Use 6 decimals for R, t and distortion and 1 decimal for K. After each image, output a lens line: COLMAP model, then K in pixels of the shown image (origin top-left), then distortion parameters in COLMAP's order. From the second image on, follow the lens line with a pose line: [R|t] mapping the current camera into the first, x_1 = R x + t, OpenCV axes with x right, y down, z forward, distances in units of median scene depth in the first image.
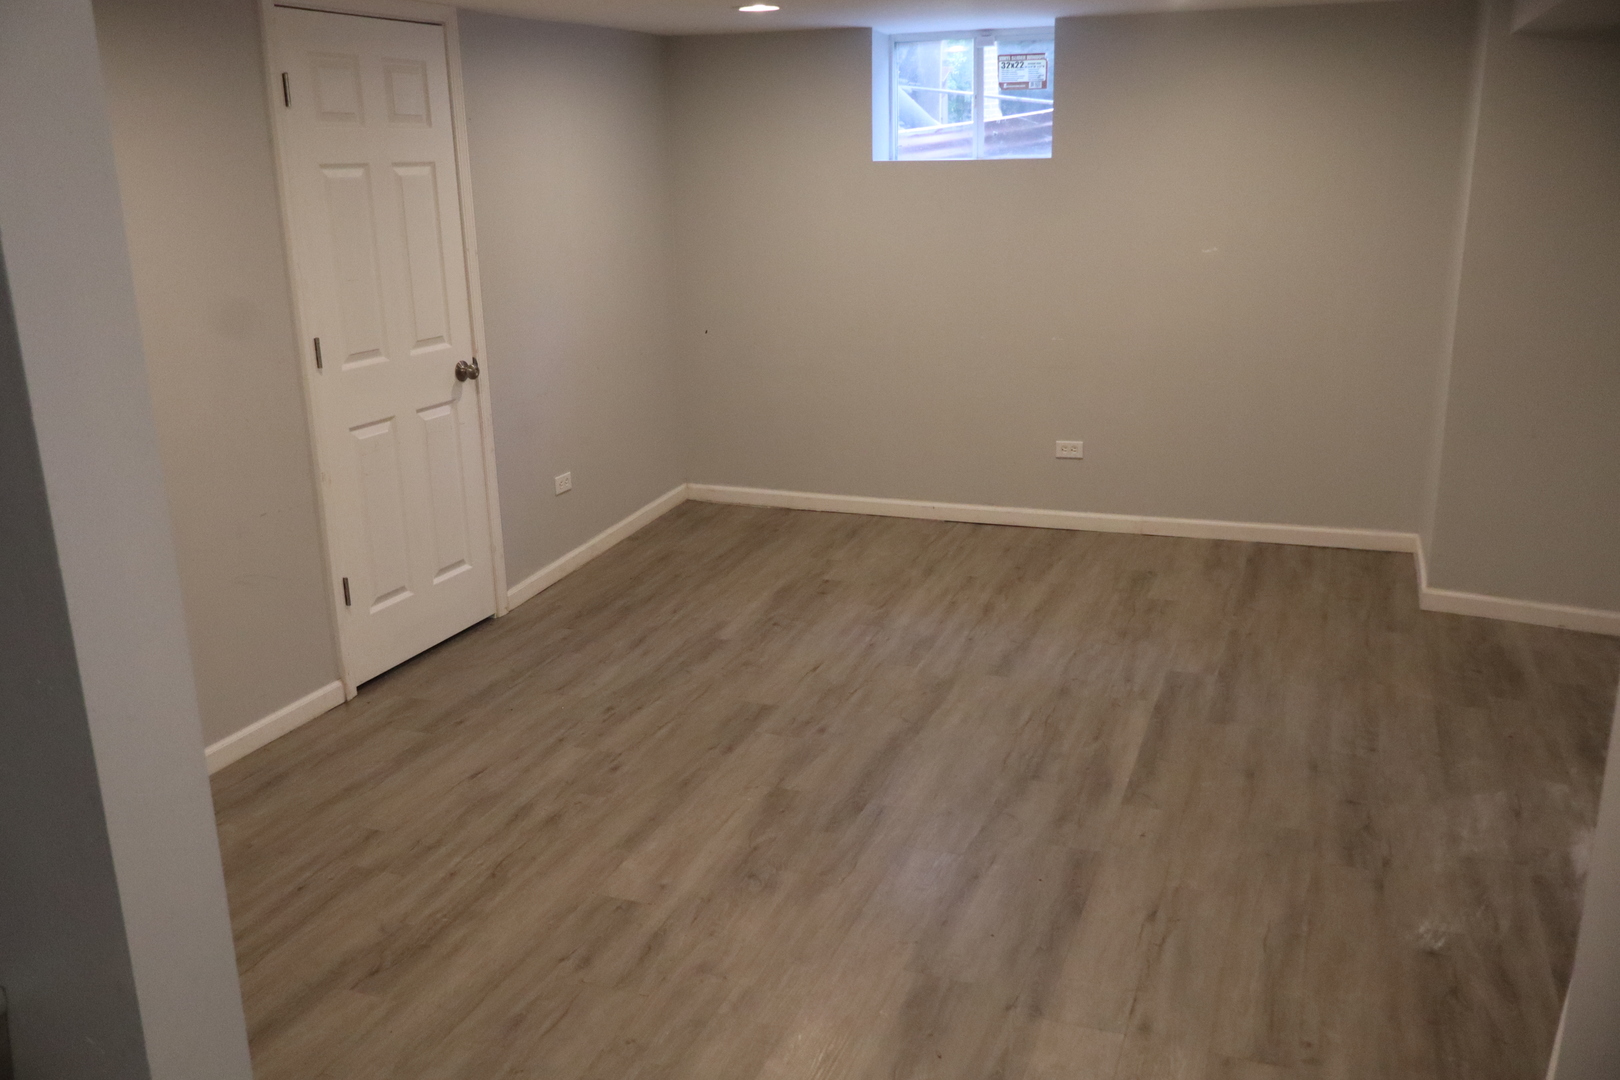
lens RADIAL K [[1349.9, 0, 810.0], [0, 1349.9, 540.0], [0, 0, 1]] dist [0.000301, -0.004355]
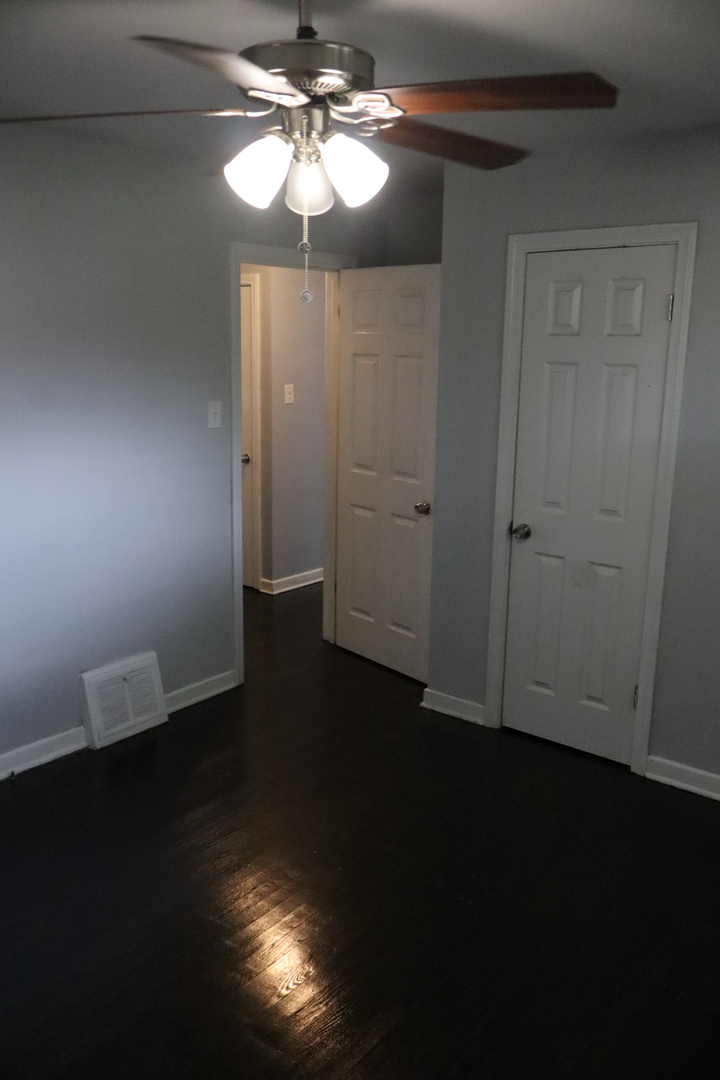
lens RADIAL K [[900.0, 0, 360.0], [0, 900.0, 540.0], [0, 0, 1]] dist [0.000301, -0.004355]
pose [[-0.486073, 0.195304, -0.851815, 0.591694], [-0.252097, 0.901937, 0.350651, -0.410023], [0.836768, 0.385182, -0.389172, 1.346952]]
